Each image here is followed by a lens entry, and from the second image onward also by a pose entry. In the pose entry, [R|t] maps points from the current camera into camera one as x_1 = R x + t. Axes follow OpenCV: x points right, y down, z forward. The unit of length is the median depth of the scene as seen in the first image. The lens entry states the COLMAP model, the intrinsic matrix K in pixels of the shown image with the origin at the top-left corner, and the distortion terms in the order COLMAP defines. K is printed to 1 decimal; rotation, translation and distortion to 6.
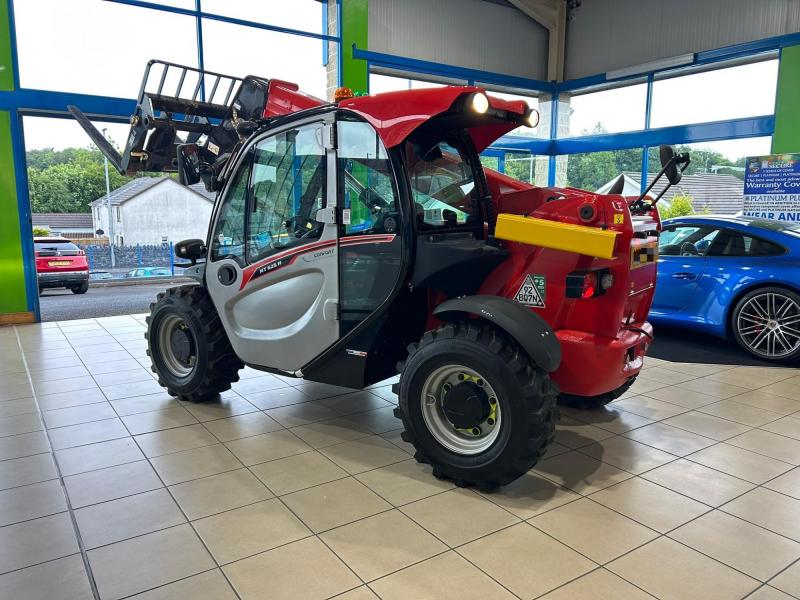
lens RADIAL K [[607.4, 0, 404.1], [0, 607.4, 296.1], [0, 0, 1]] dist [0.026718, -0.006596]
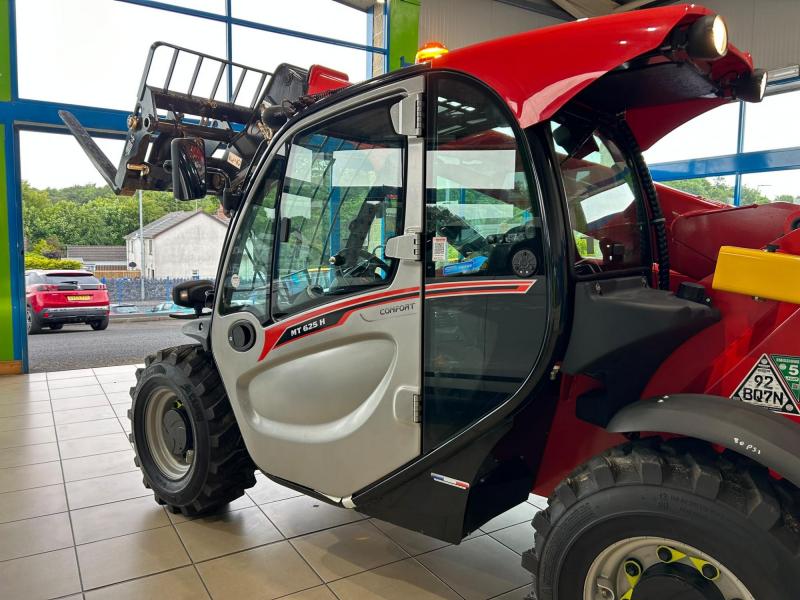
lens RADIAL K [[607.5, 0, 397.7], [0, 607.5, 288.9], [0, 0, 1]] dist [0.014499, -0.003672]
pose [[0.998445, 0.012789, -0.054259, -0.075776], [-0.016511, 0.997500, -0.068707, -0.037608], [0.053244, 0.069496, 0.996160, 0.306074]]
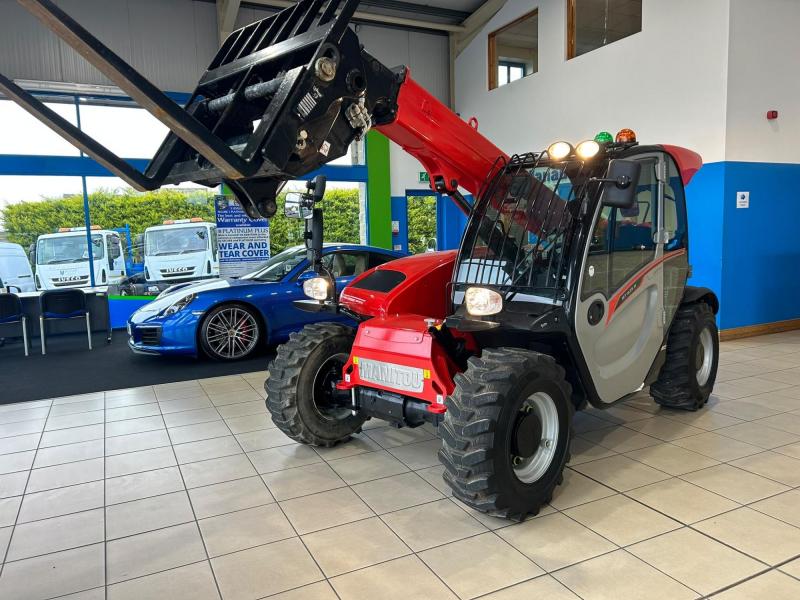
lens RADIAL K [[607.2, 0, 406.9], [0, 607.2, 296.4], [0, 0, 1]] dist [0.039165, -0.037125]
pose [[0.140692, -0.112728, 0.983615, -1.026867], [0.172572, 0.981080, 0.087753, -0.156432], [-0.974897, 0.157398, 0.157484, 0.981799]]
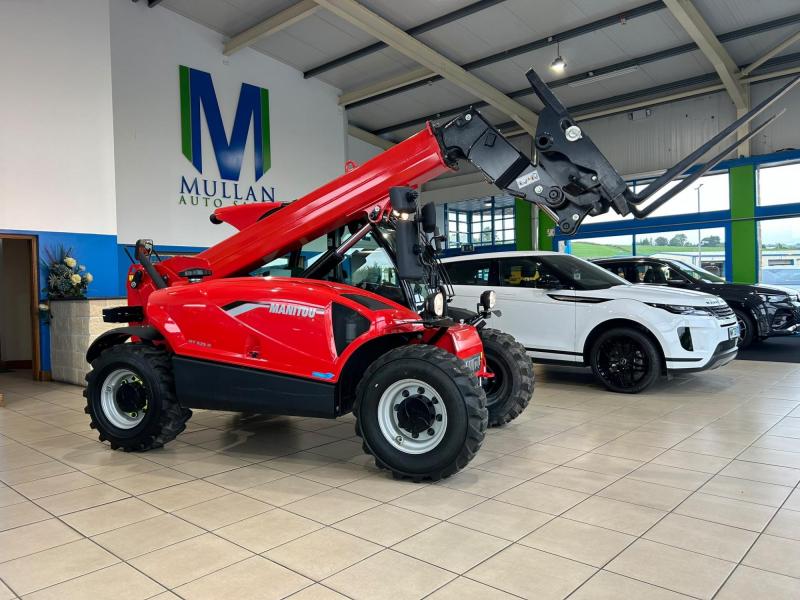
lens RADIAL K [[605.4, 0, 399.8], [0, 605.4, 294.4], [0, 0, 1]] dist [0.060816, -0.077679]
pose [[-0.973206, 0.019676, -0.229092, 0.079471], [-0.014901, 0.988841, 0.148229, -0.254859], [0.229452, 0.147671, -0.962053, 2.065321]]
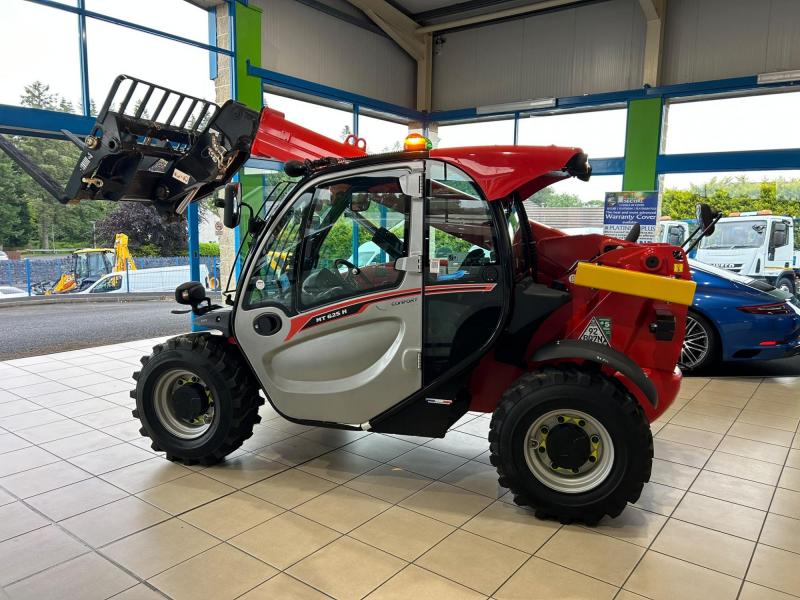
lens RADIAL K [[607.2, 0, 406.9], [0, 607.2, 296.4], [0, 0, 1]] dist [0.039165, -0.037125]
pose [[0.947217, -0.026127, 0.319527, -0.335270], [0.032167, 0.999389, -0.013639, -0.050050], [-0.318975, 0.023198, 0.947479, 0.056068]]
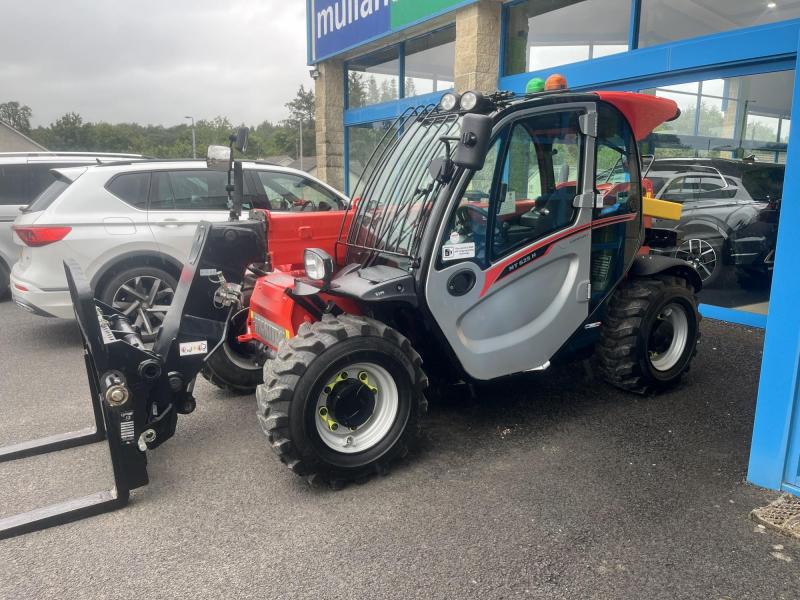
lens RADIAL K [[605.4, 0, 399.8], [0, 605.4, 294.4], [0, 0, 1]] dist [0.060816, -0.077679]
pose [[0.384164, -0.179747, 0.905599, -0.910674], [0.143938, 0.980532, 0.133560, -0.119884], [-0.911976, 0.079041, 0.402557, 0.662295]]
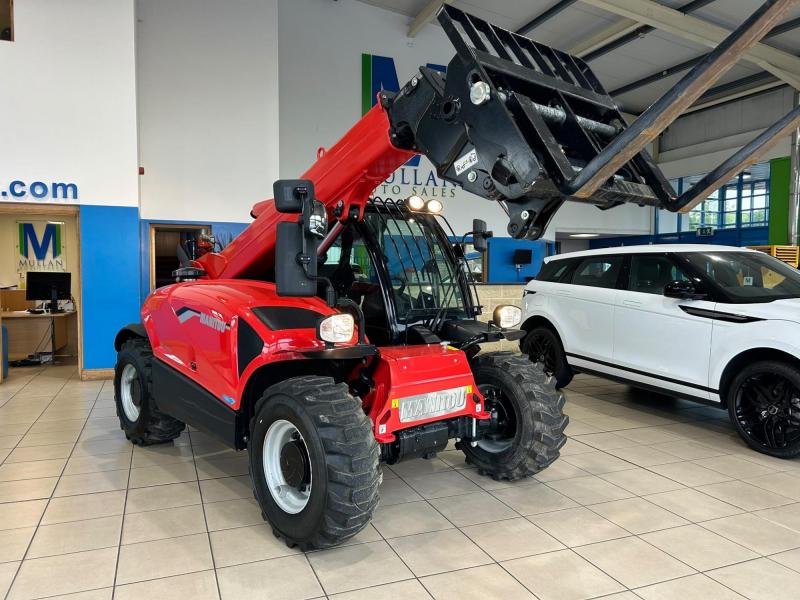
lens RADIAL K [[601.7, 0, 400.0], [0, 601.7, 300.0], [0, 0, 1]] dist [0.073005, -0.104113]
pose [[-0.975529, -0.021896, 0.218779, -0.388343], [0.020715, 0.981451, 0.190591, -0.272832], [-0.218894, 0.190459, -0.956980, 1.876034]]
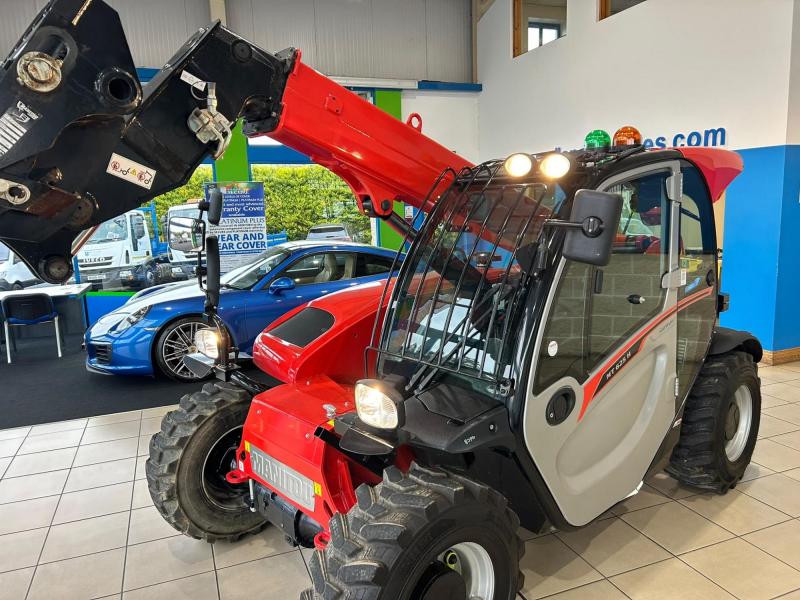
lens RADIAL K [[607.2, 0, 406.9], [0, 607.2, 296.4], [0, 0, 1]] dist [0.039165, -0.037125]
pose [[0.223125, -0.163876, 0.960916, -0.769035], [0.175773, 0.976373, 0.125697, -0.210444], [-0.958811, 0.140857, 0.246658, 0.860250]]
